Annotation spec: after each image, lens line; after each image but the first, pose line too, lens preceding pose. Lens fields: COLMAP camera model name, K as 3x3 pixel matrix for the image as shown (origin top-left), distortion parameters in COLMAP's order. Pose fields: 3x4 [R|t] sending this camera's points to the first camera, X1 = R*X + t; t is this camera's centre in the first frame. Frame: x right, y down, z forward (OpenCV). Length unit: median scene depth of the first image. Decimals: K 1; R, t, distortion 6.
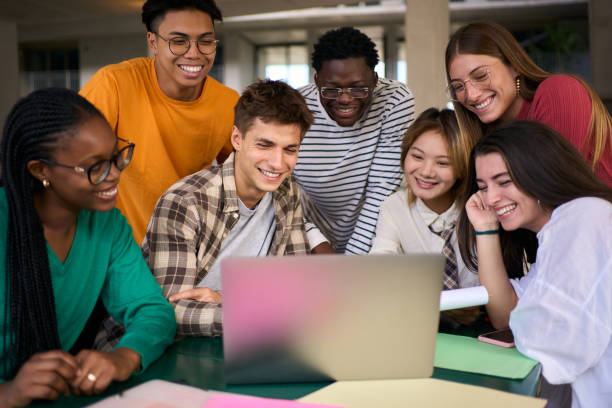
lens RADIAL K [[1013.0, 0, 306.0], [0, 1013.0, 204.0], [0, 0, 1]] dist [0.299447, -0.045680]
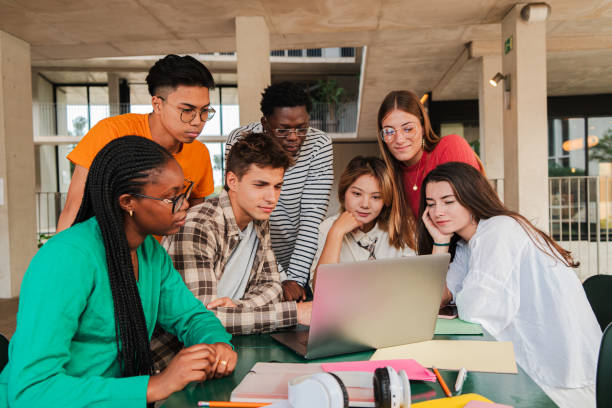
lens RADIAL K [[1013.0, 0, 306.0], [0, 1013.0, 204.0], [0, 0, 1]] dist [0.299447, -0.045680]
pose [[0.732319, 0.003828, 0.680951, -0.882593], [0.030095, 0.998825, -0.037981, 0.019527], [-0.680296, 0.048307, 0.731344, 0.019009]]
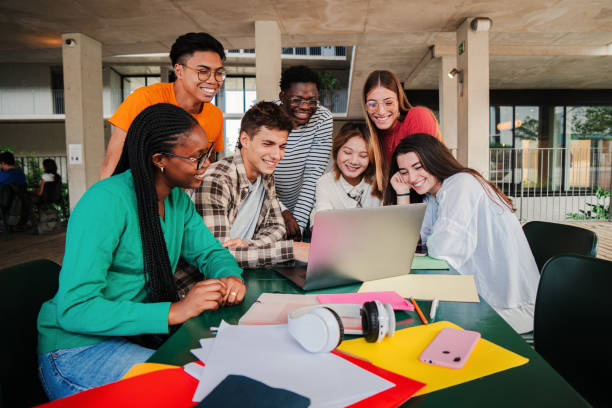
lens RADIAL K [[1013.0, 0, 306.0], [0, 1013.0, 204.0], [0, 0, 1]] dist [0.299447, -0.045680]
pose [[0.727396, -0.027518, 0.685666, -1.066745], [0.023744, 0.999607, 0.014928, 0.011987], [-0.685807, 0.005422, 0.727763, -0.164552]]
